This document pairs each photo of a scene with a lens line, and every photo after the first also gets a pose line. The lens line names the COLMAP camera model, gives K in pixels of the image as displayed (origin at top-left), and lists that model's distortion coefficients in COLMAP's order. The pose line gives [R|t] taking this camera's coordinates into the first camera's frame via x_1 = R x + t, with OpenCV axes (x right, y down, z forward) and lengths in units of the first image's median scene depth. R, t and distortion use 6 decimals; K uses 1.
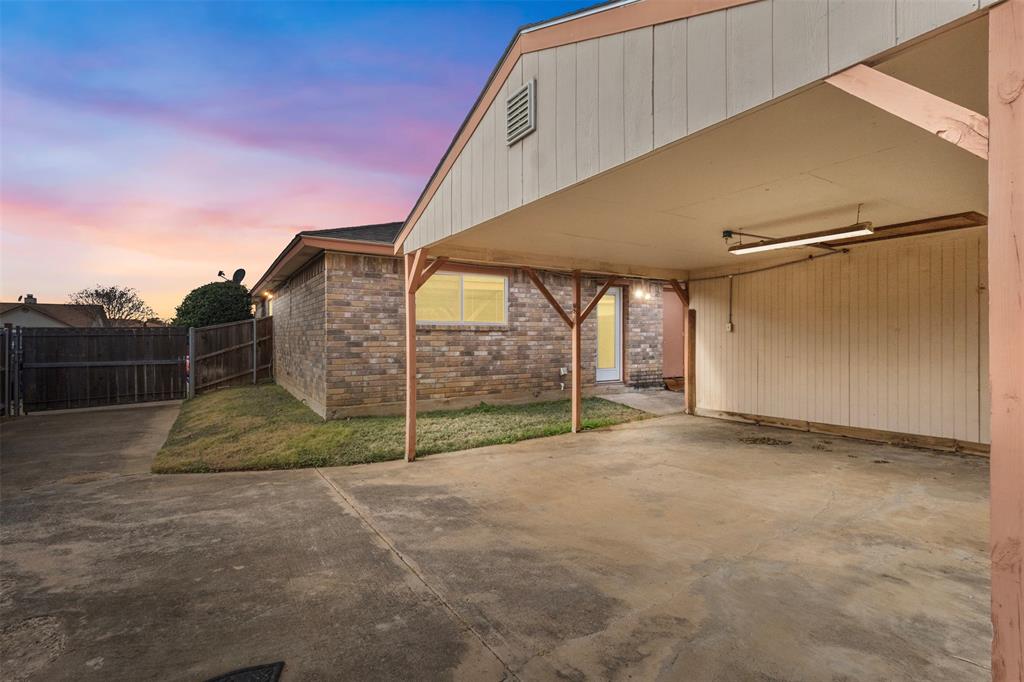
lens RADIAL K [[474.4, 0, 506.9], [0, 474.4, 340.1], [0, 0, 1]] dist [-0.002981, 0.000589]
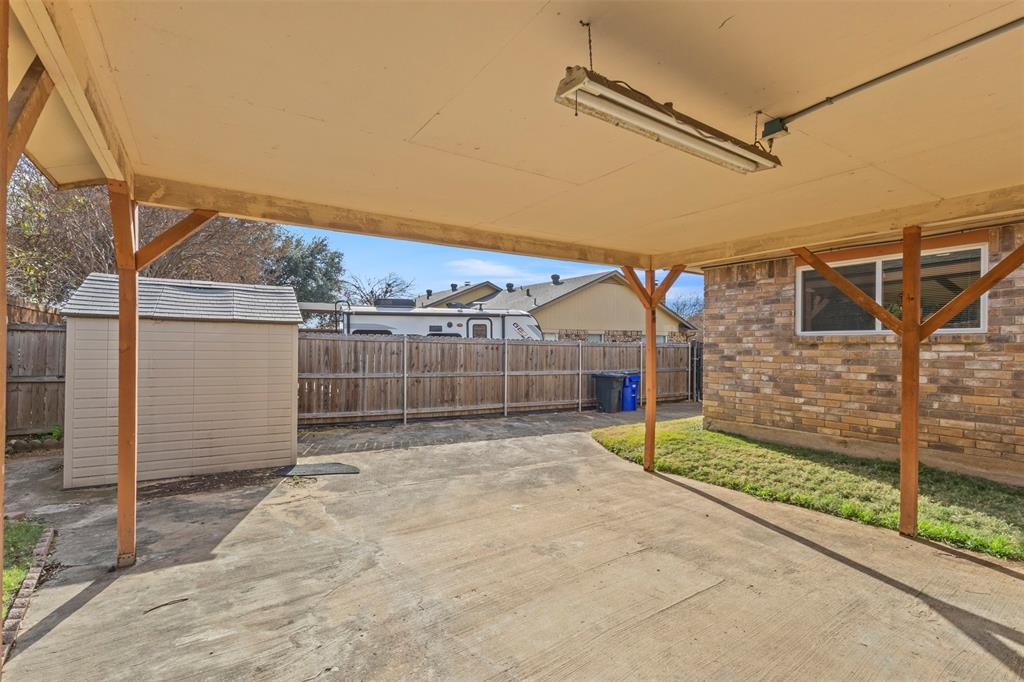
lens RADIAL K [[474.4, 0, 506.9], [0, 474.4, 340.1], [0, 0, 1]] dist [-0.002981, 0.000589]
pose [[0.021112, -0.011921, -0.999706, 0.632435], [-0.015379, 0.999807, -0.012247, -0.008997], [0.999659, 0.015634, 0.020925, 0.512564]]
